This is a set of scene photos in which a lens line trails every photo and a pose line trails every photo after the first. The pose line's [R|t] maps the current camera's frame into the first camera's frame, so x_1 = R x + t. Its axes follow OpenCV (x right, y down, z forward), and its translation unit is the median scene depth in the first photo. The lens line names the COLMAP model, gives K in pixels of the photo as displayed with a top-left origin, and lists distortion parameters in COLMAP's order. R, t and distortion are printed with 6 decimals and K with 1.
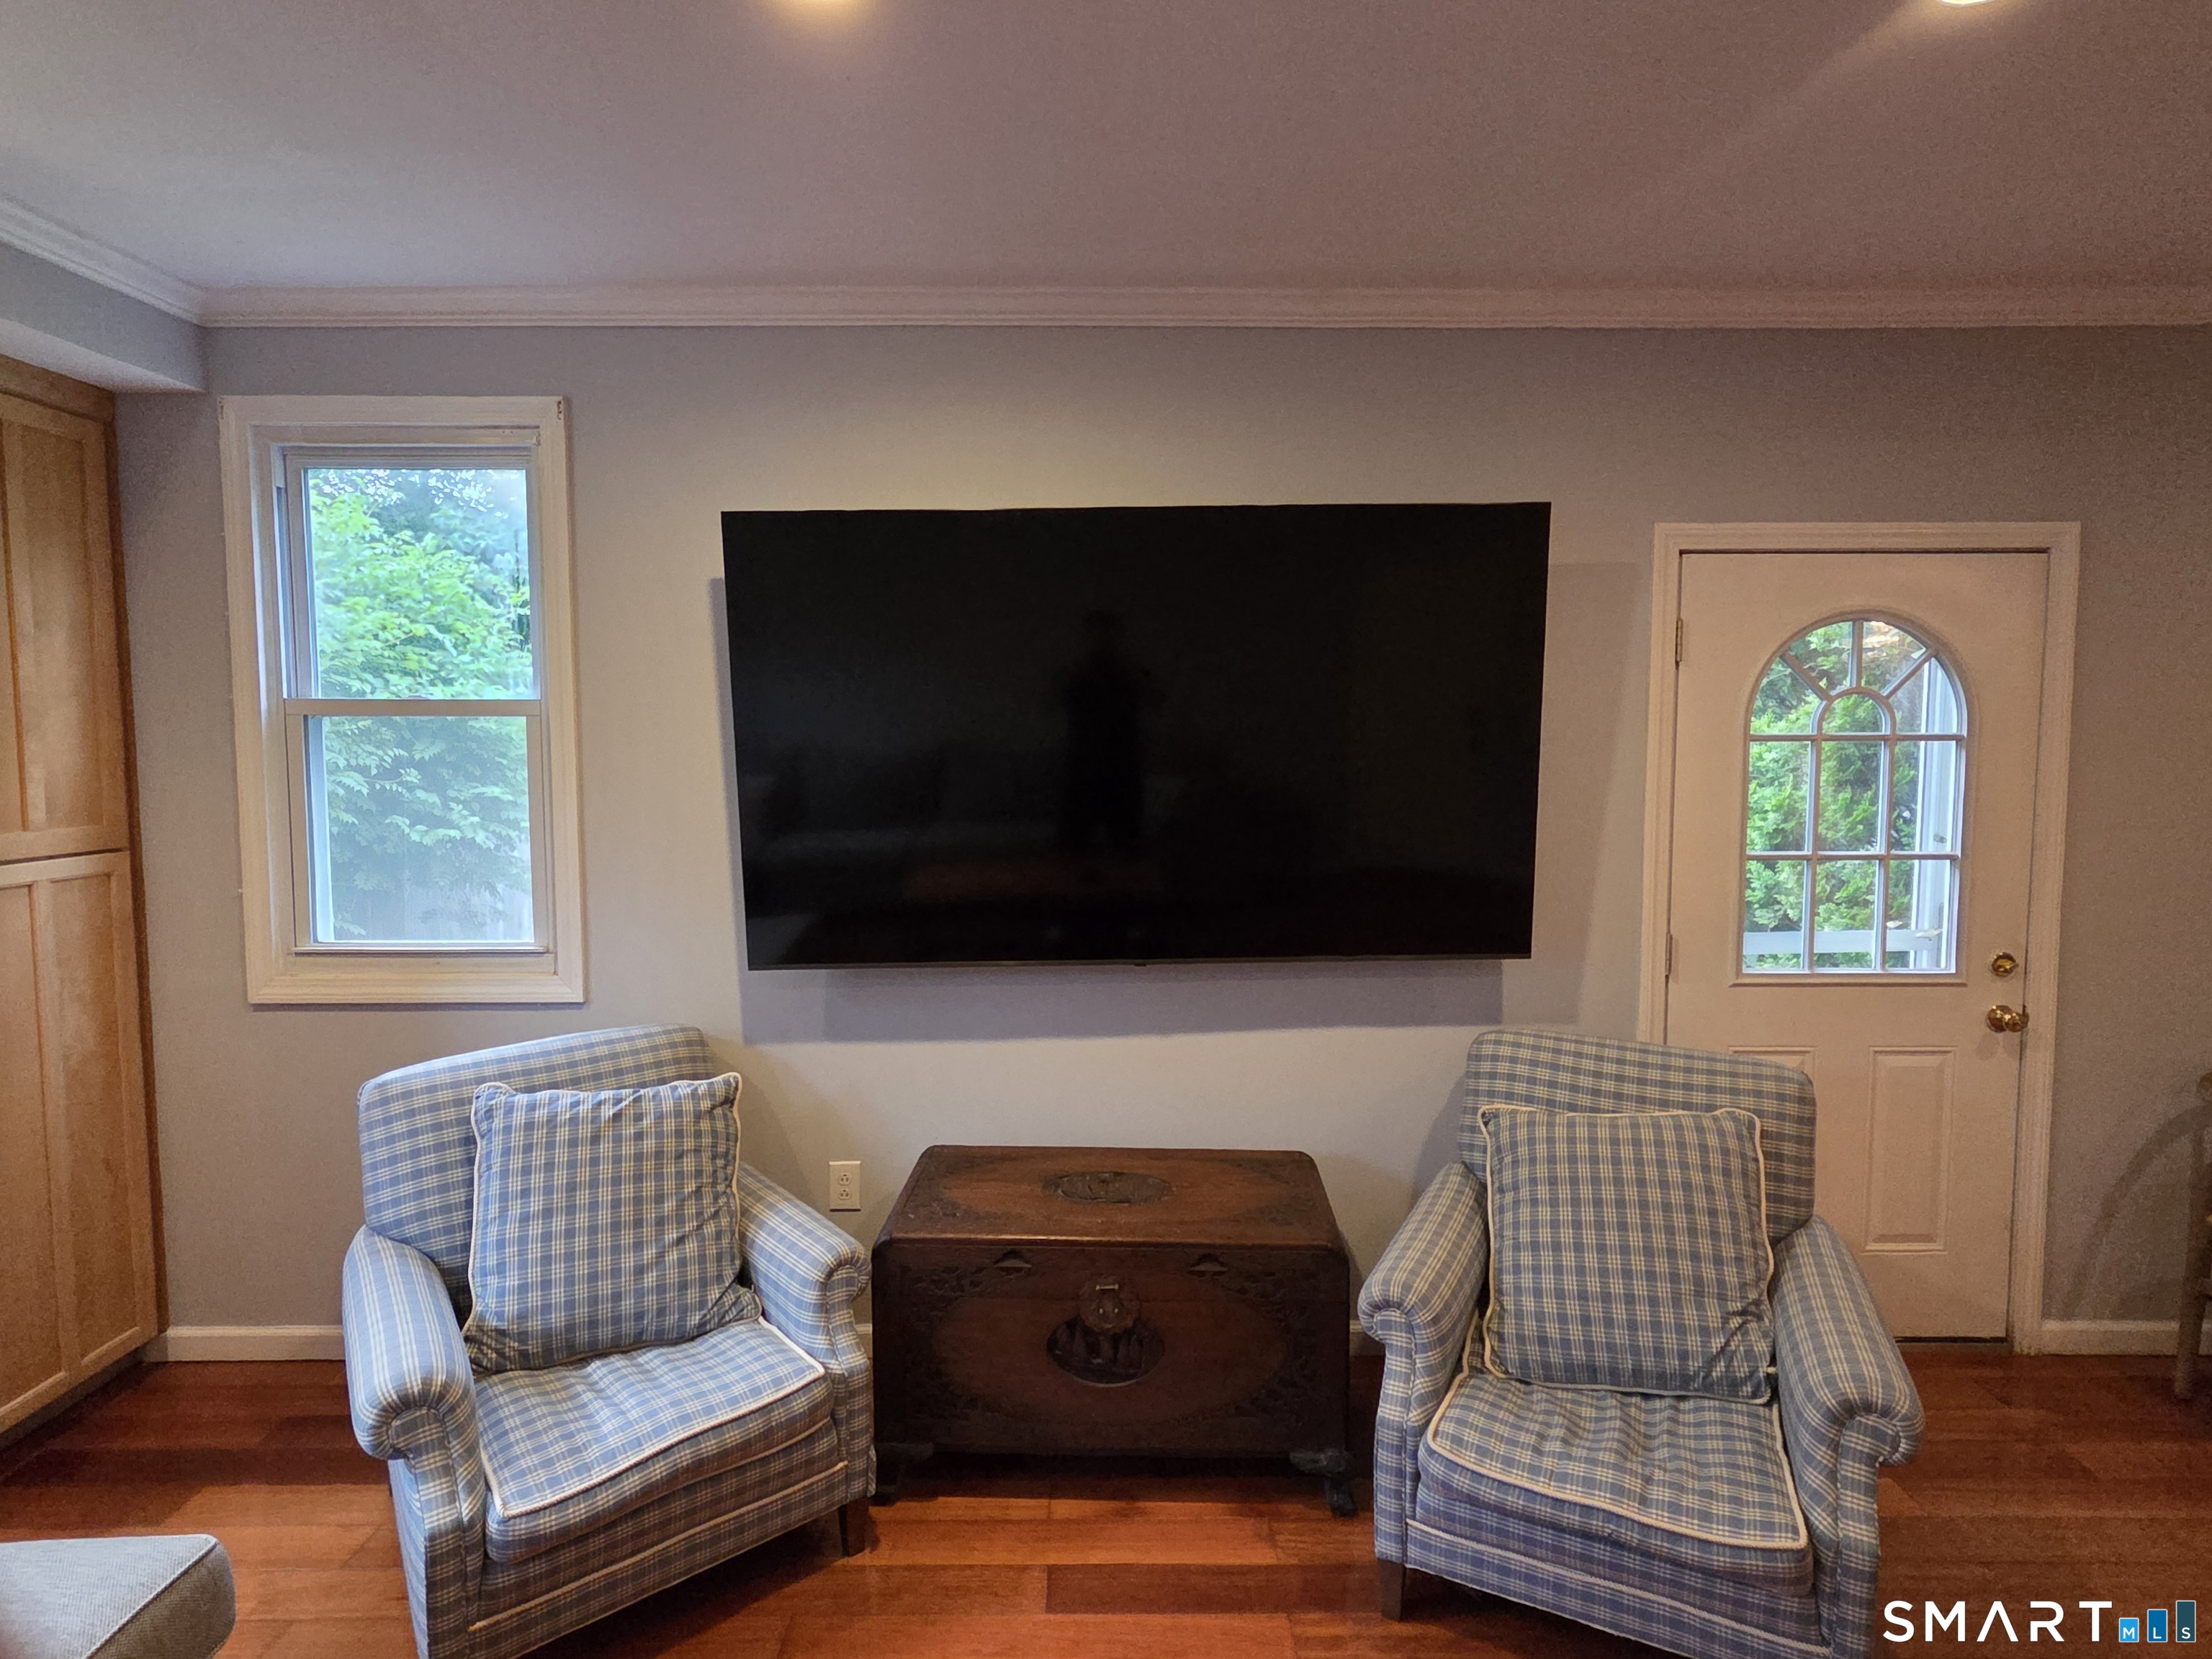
lens RADIAL K [[1138.0, 0, 1134.9], [0, 1138.0, 795.9], [0, 0, 1]] dist [0.006123, -0.000375]
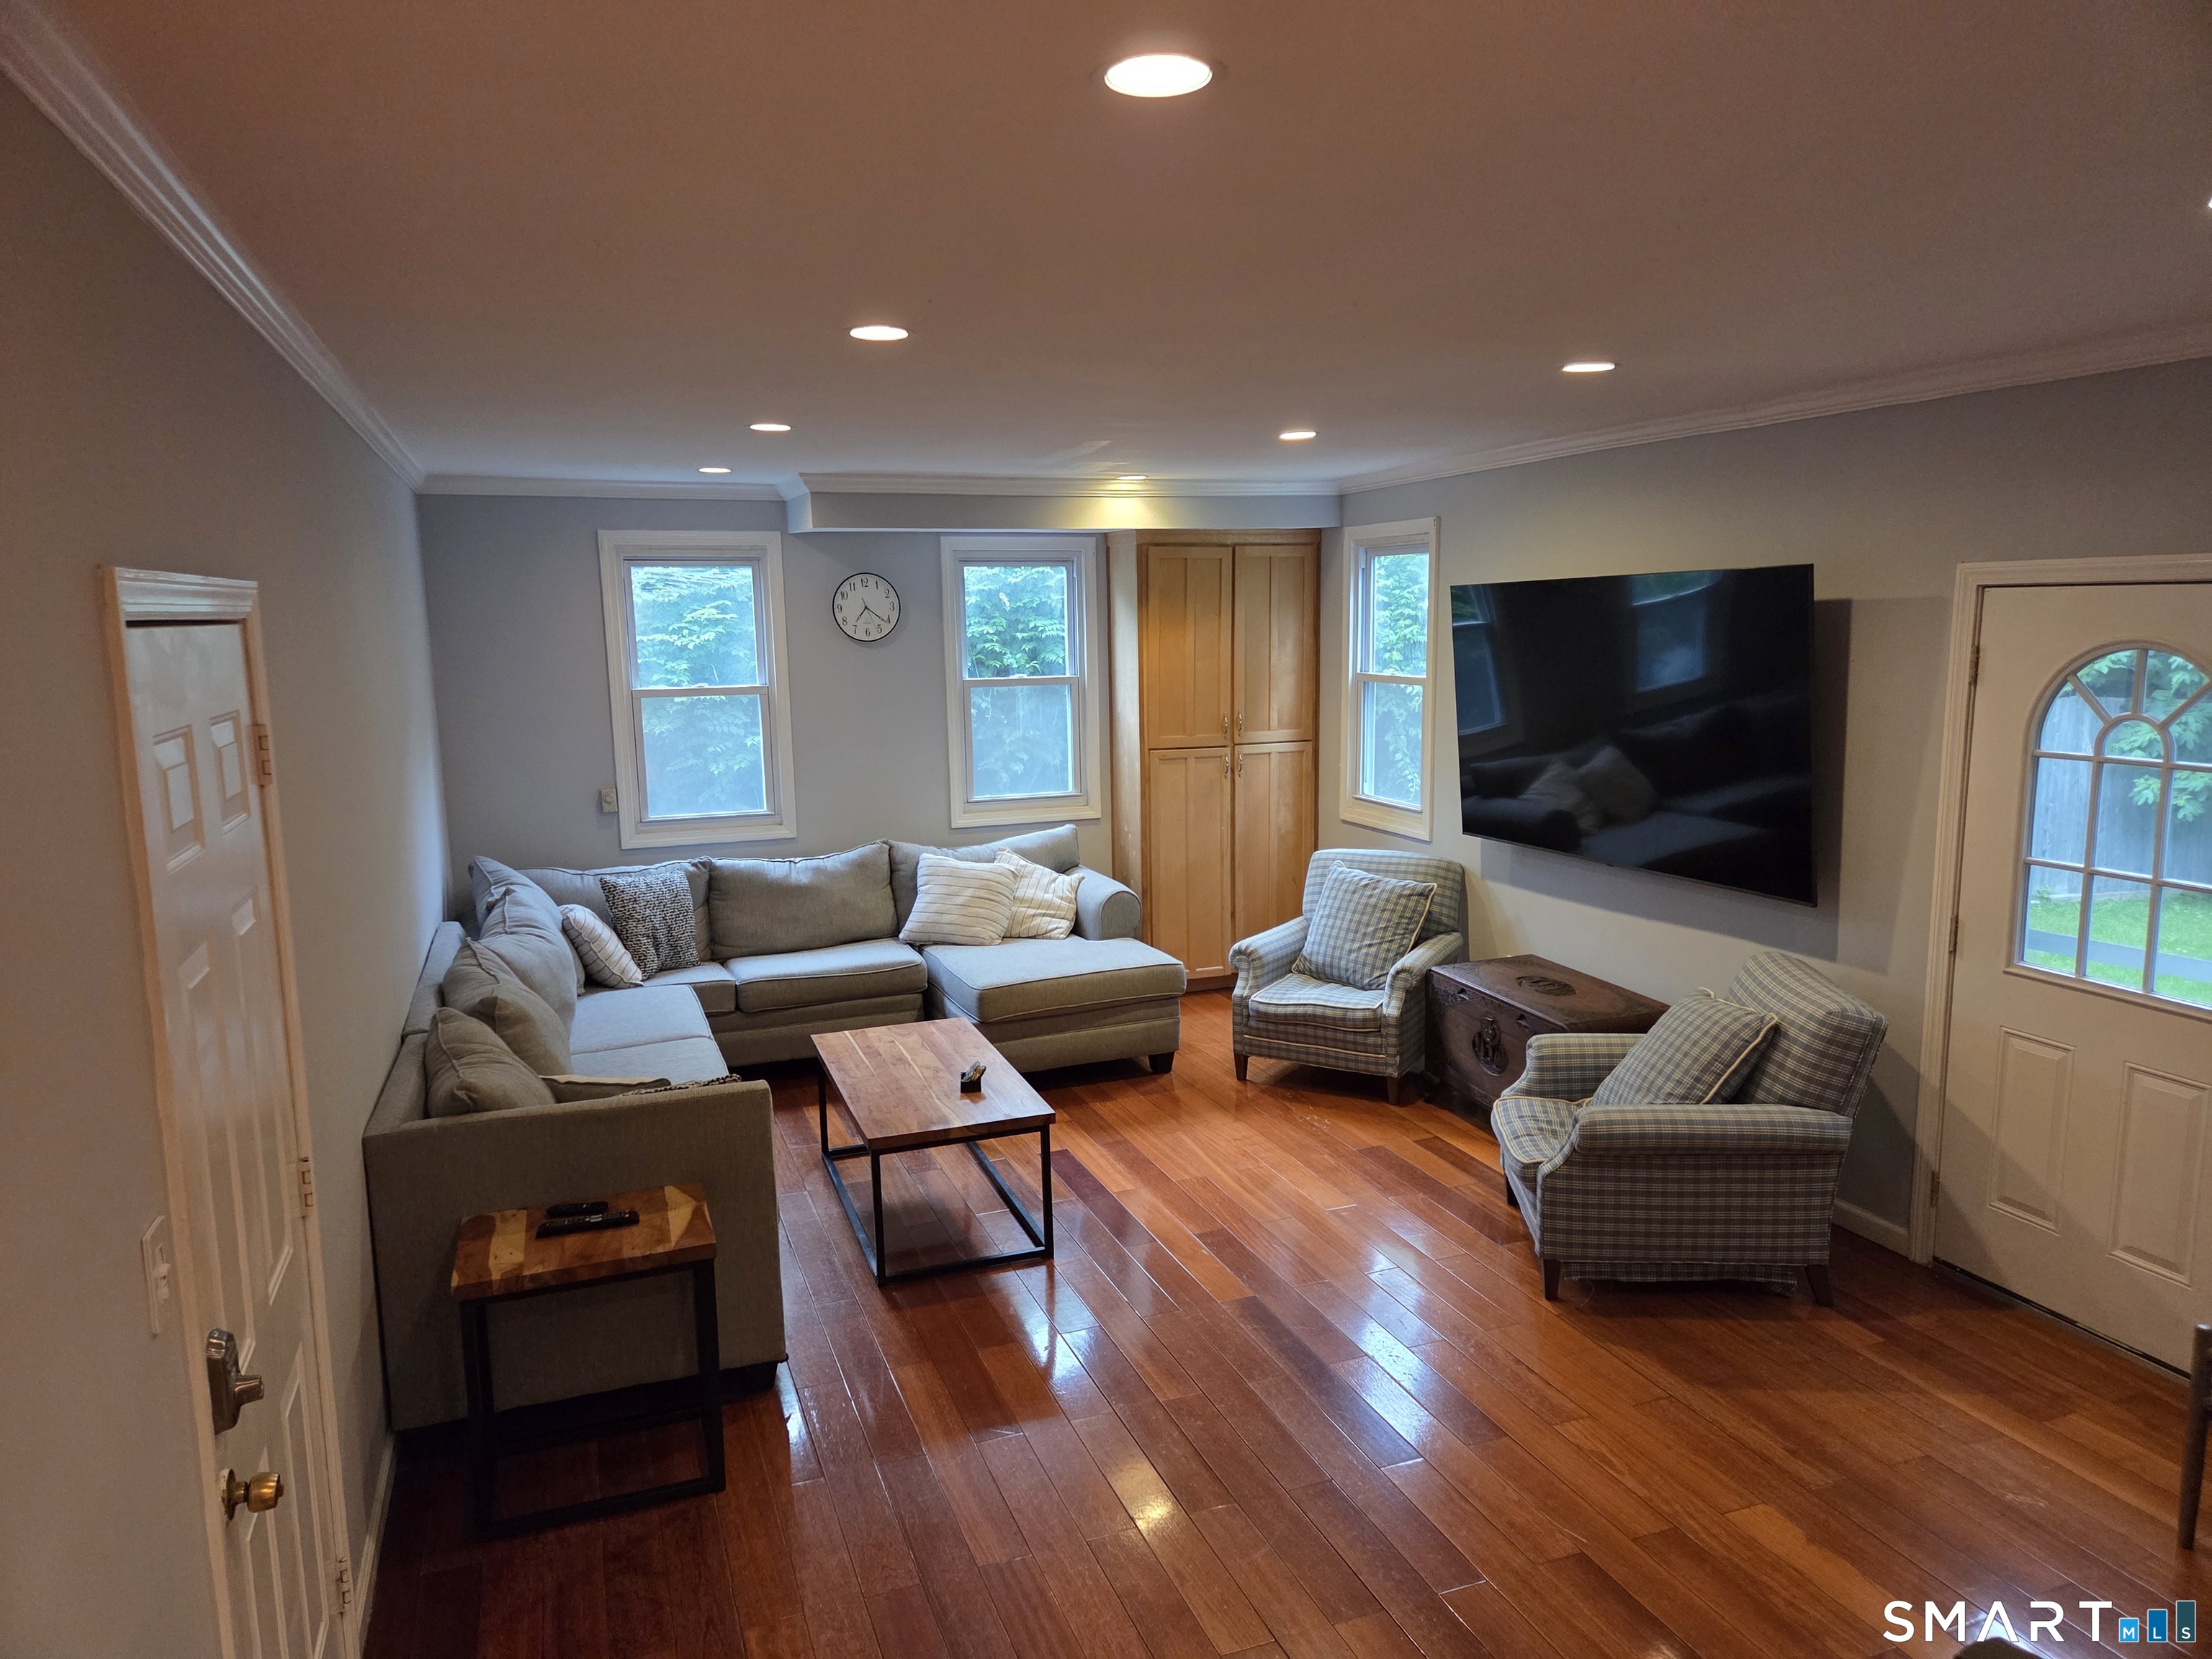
lens RADIAL K [[1482.0, 0, 1108.1], [0, 1482.0, 829.2], [0, 0, 1]] dist [0.007942, 0.004321]
pose [[0.350249, 0.133431, -0.927104, 1.922027], [-0.042948, 0.991048, 0.126409, -0.150462], [0.935671, -0.004457, 0.352844, -0.422597]]
